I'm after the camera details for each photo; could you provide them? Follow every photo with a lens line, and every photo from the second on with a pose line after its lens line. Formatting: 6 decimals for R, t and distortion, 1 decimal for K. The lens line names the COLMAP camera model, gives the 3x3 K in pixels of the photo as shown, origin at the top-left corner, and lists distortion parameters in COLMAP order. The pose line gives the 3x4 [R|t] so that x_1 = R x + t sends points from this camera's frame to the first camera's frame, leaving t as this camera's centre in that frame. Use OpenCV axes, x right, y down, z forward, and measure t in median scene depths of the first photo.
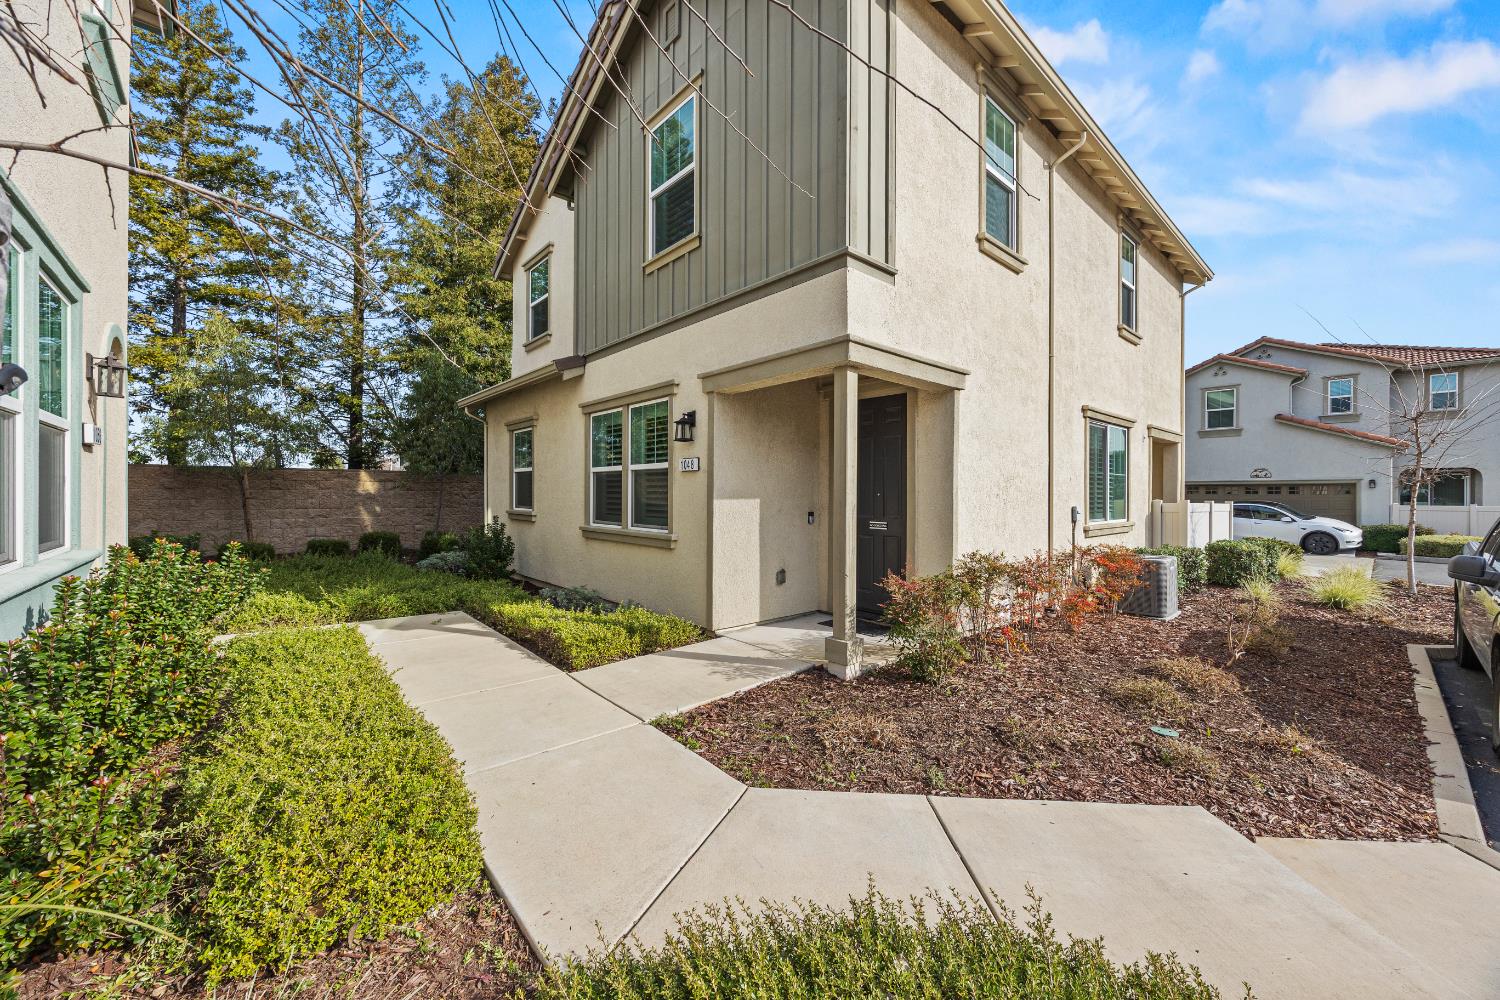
lens RADIAL K [[568.1, 0, 754.6], [0, 568.1, 492.7], [0, 0, 1]] dist [-0.005269, 0.000523]
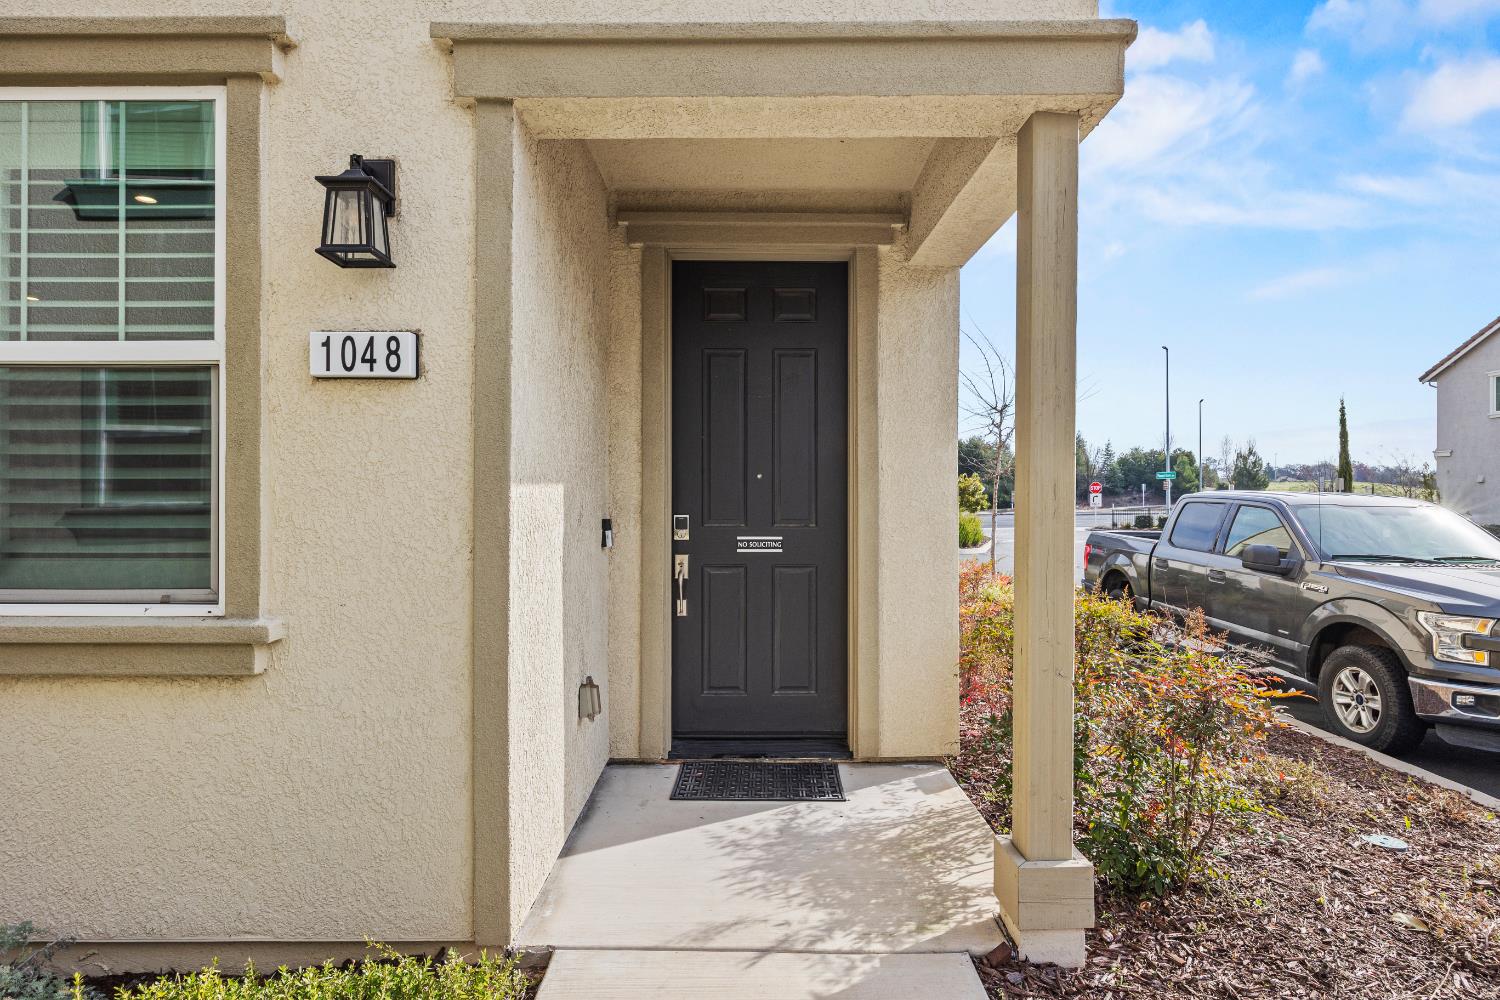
lens RADIAL K [[787.4, 0, 751.1], [0, 787.4, 505.7], [0, 0, 1]] dist [-0.025172, -0.000876]
pose [[0.672161, -0.014632, 0.740260, -0.260691], [-0.001420, 0.999777, 0.021051, 0.013946], [-0.740403, -0.015201, 0.671991, 0.602089]]
